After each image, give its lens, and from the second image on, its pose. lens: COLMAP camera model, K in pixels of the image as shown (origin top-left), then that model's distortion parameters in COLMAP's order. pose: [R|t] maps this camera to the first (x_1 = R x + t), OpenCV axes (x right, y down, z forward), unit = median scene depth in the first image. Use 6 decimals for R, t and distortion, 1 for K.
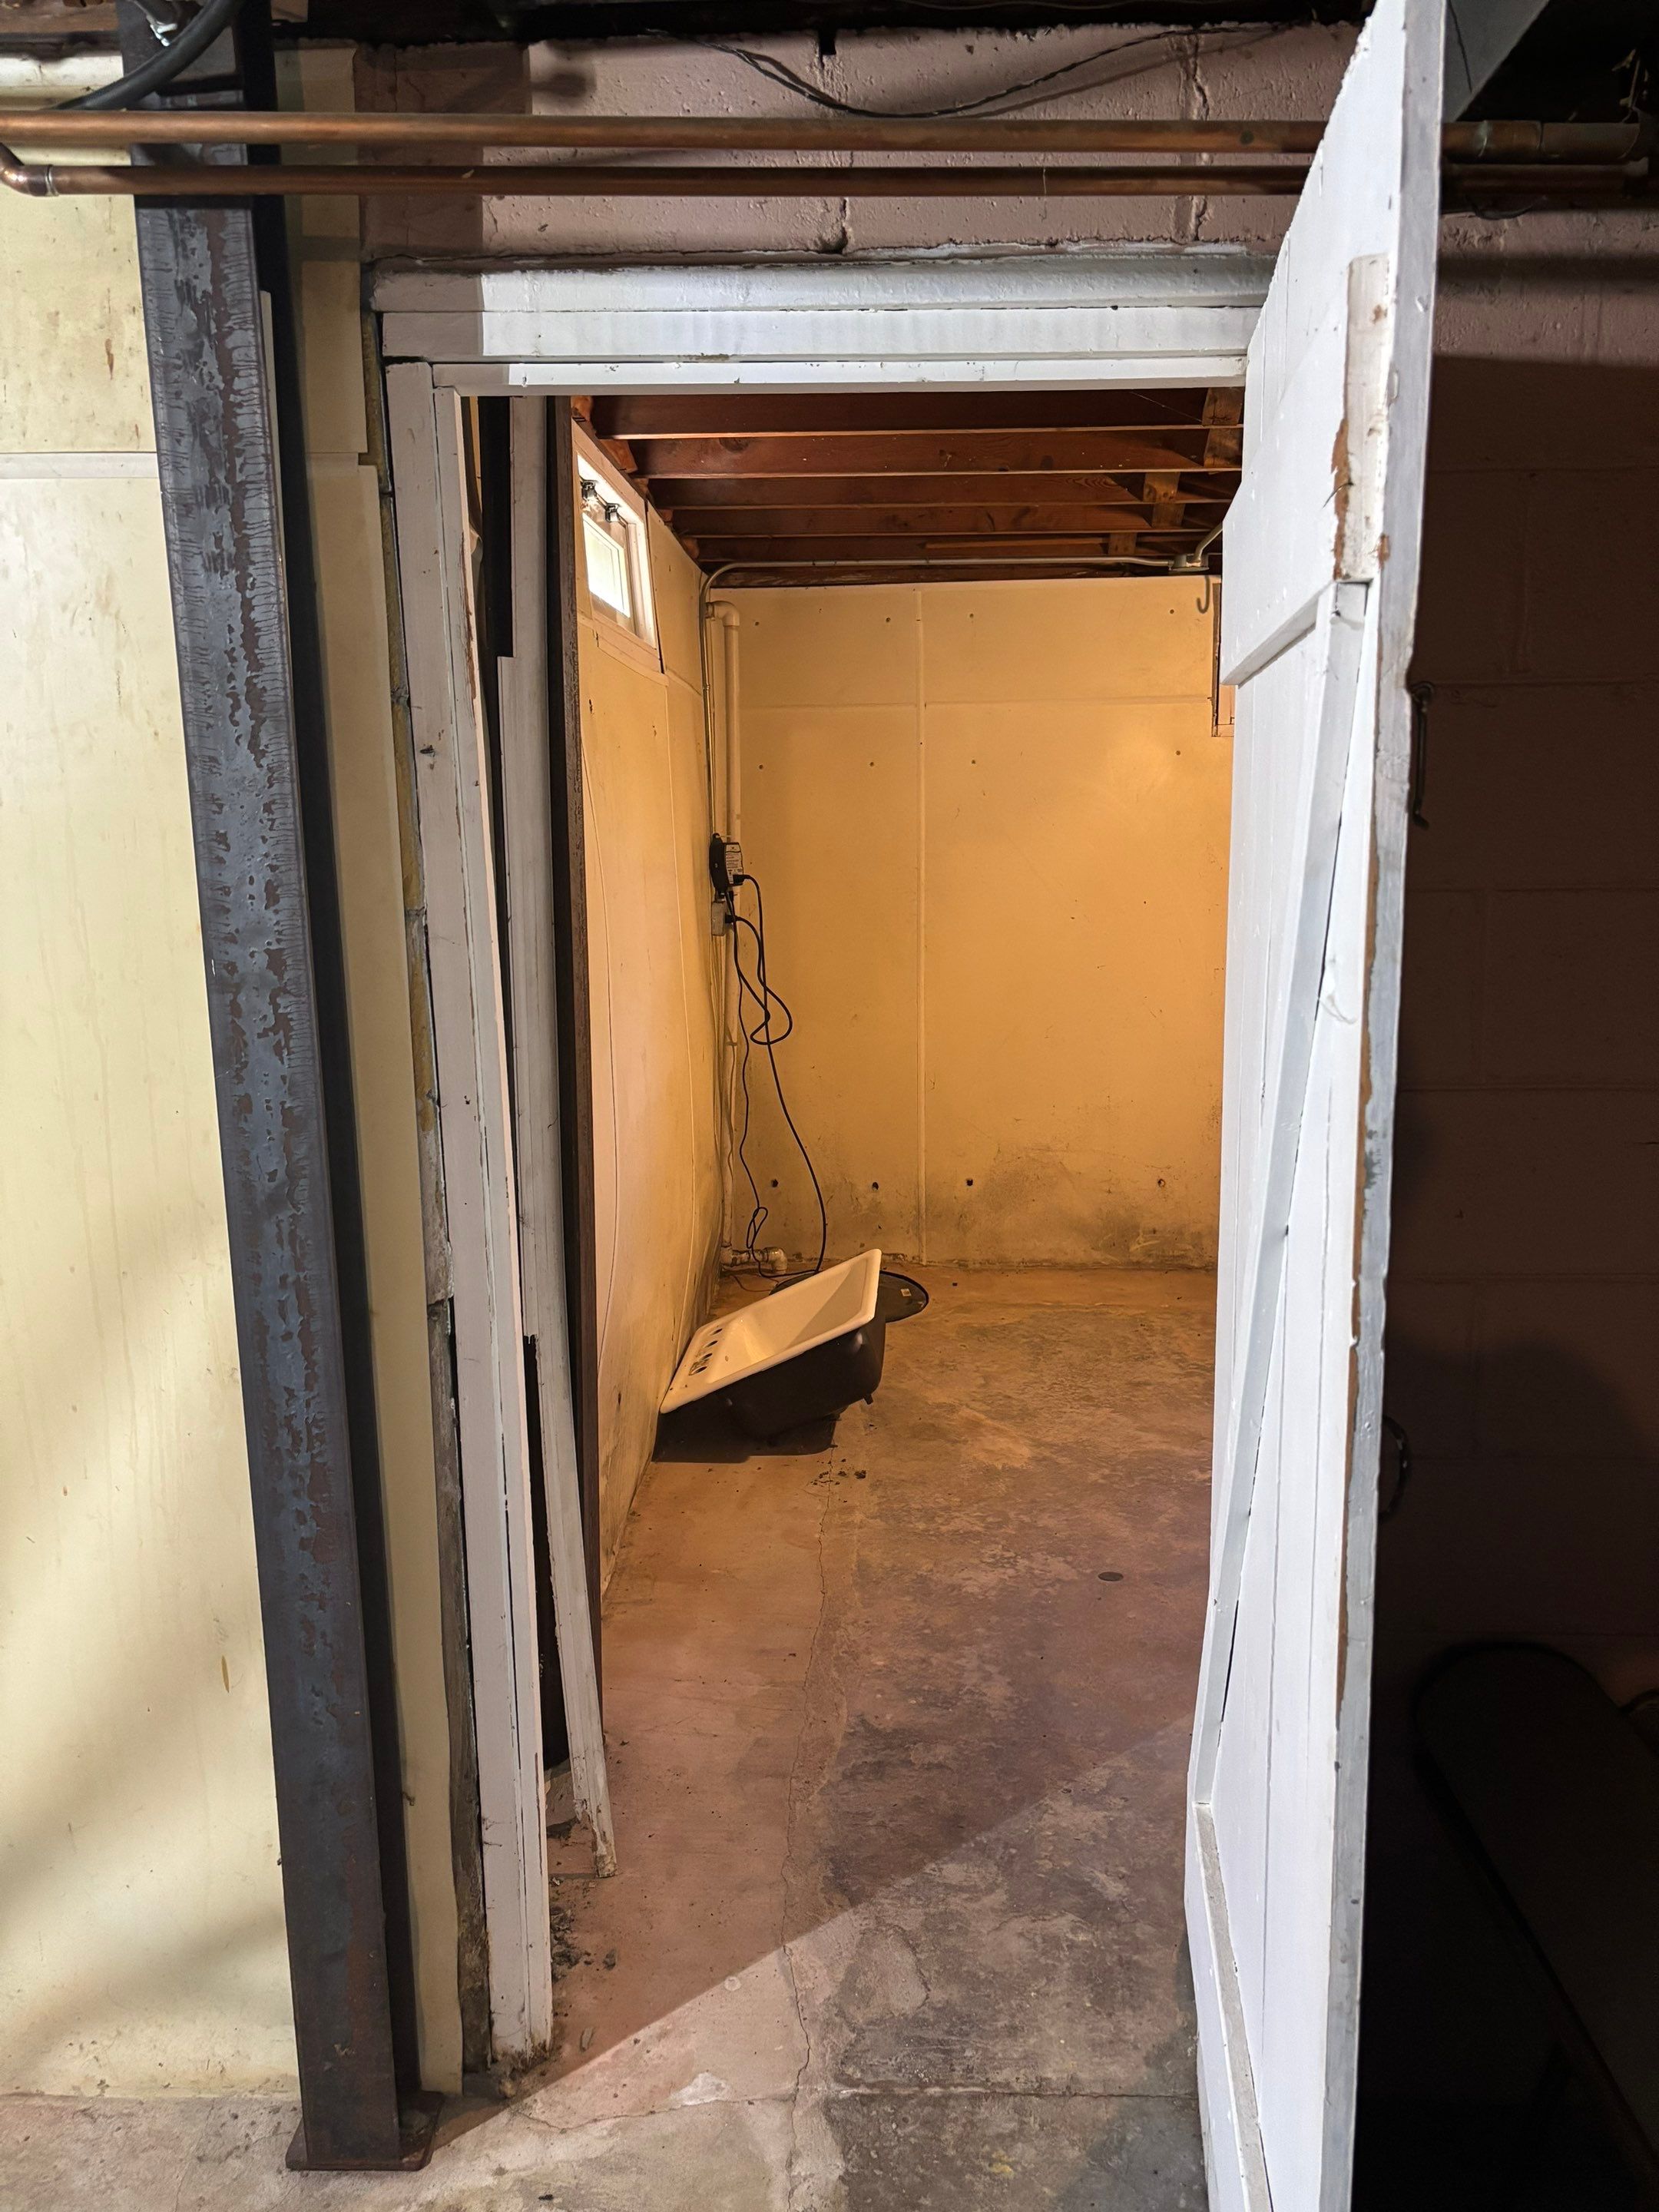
lens RADIAL K [[1563.3, 0, 829.5], [0, 1563.3, 1106.0], [0, 0, 1]] dist [0.049824, -0.065380]
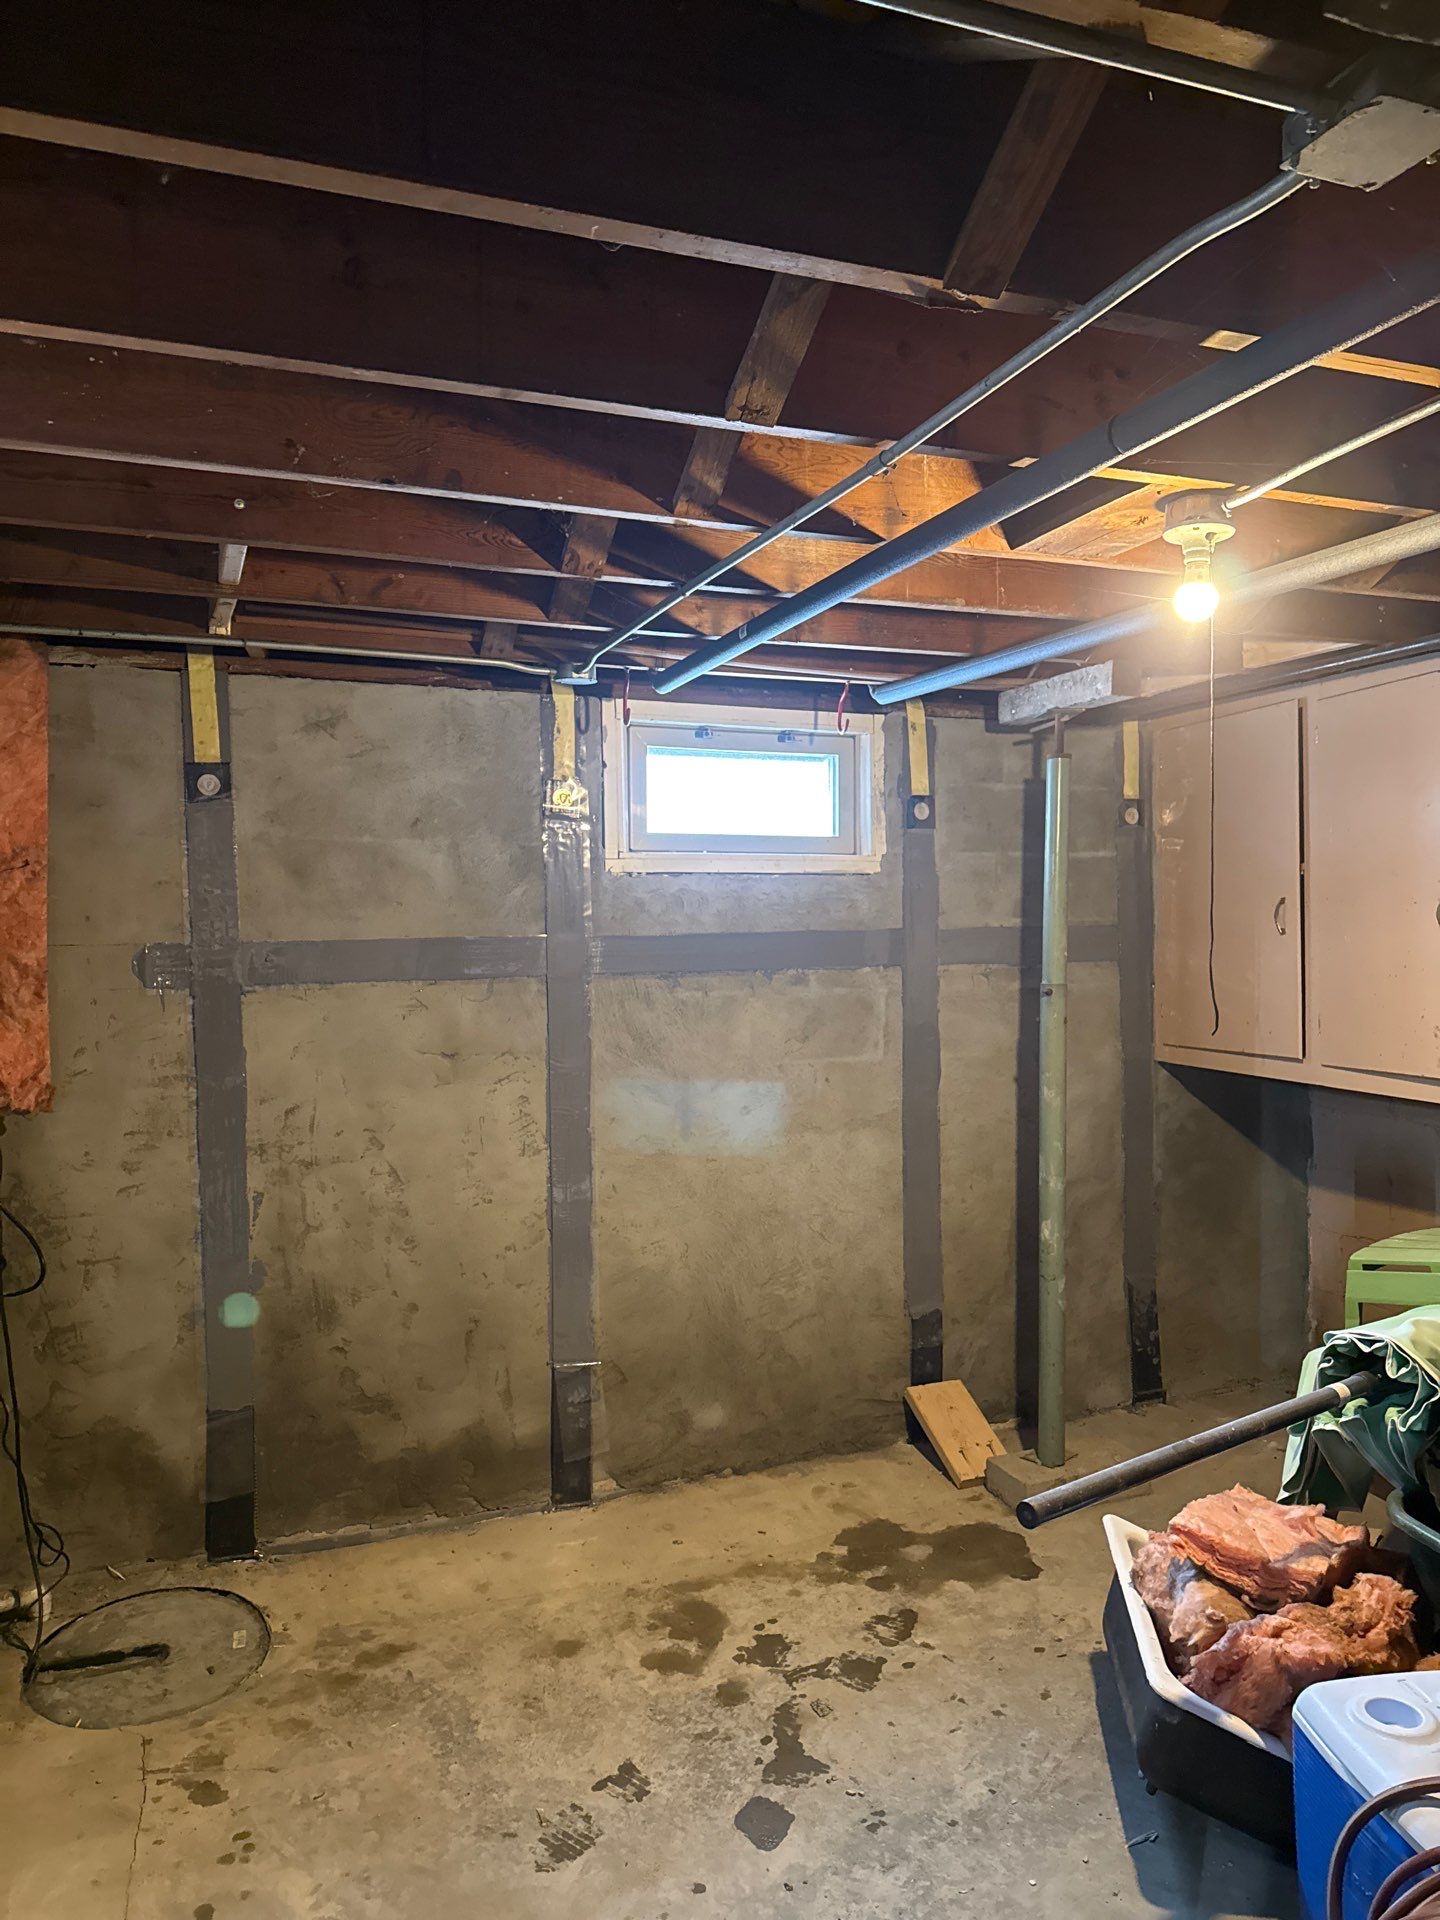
lens RADIAL K [[1356.9, 0, 720.0], [0, 1356.9, 960.0], [0, 0, 1]] dist [0.049824, -0.065380]
pose [[0.916672, -0.011817, 0.399465, 0.008913], [0.073615, 0.987451, -0.139718, -0.146133], [-0.392801, 0.157482, 0.906039, 0.574750]]
